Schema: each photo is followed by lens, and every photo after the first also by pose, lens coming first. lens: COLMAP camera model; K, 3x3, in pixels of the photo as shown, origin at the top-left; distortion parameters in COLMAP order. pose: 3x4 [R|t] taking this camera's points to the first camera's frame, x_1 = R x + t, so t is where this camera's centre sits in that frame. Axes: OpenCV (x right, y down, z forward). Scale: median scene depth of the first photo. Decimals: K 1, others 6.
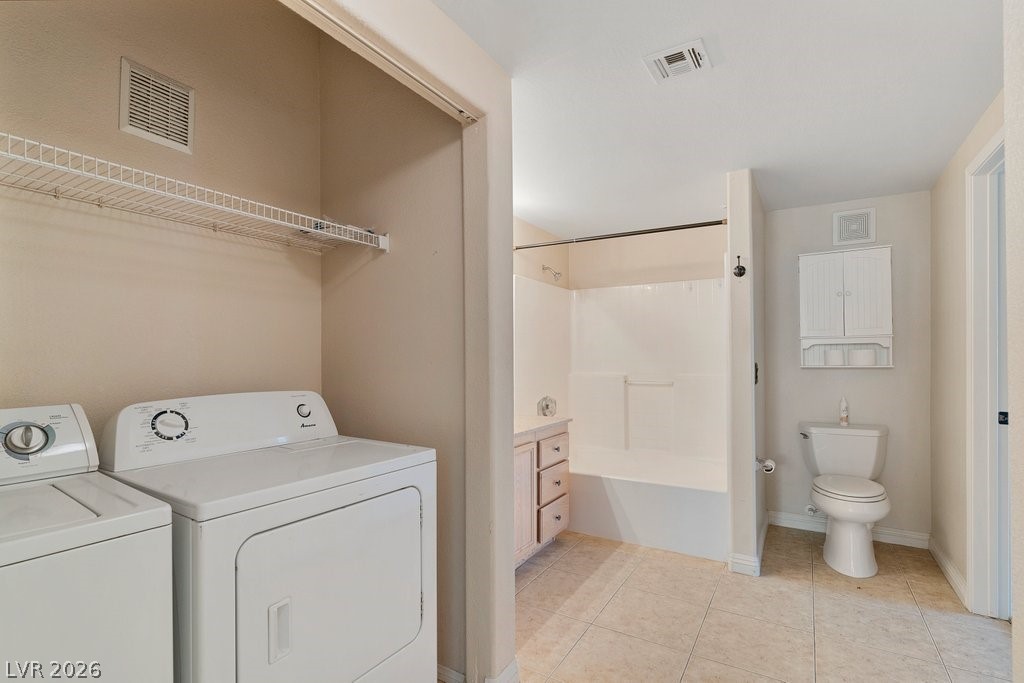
lens RADIAL K [[505.2, 0, 510.4], [0, 505.2, 347.4], [0, 0, 1]] dist [-0.001180, -0.000206]
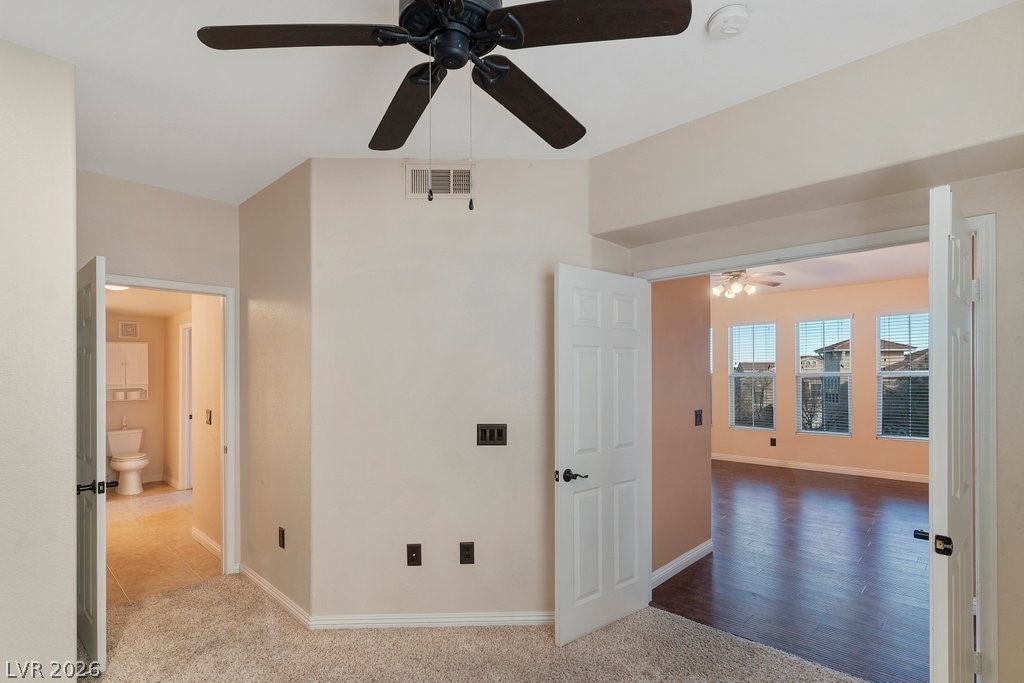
lens RADIAL K [[500.1, 0, 509.0], [0, 500.1, 378.1], [0, 0, 1]] dist [0.001690, 0.000271]
pose [[0.237313, -0.001554, 0.971432, -0.973320], [-0.016039, 0.999856, 0.005518, -0.091872], [-0.971301, -0.016890, 0.237253, -1.023318]]
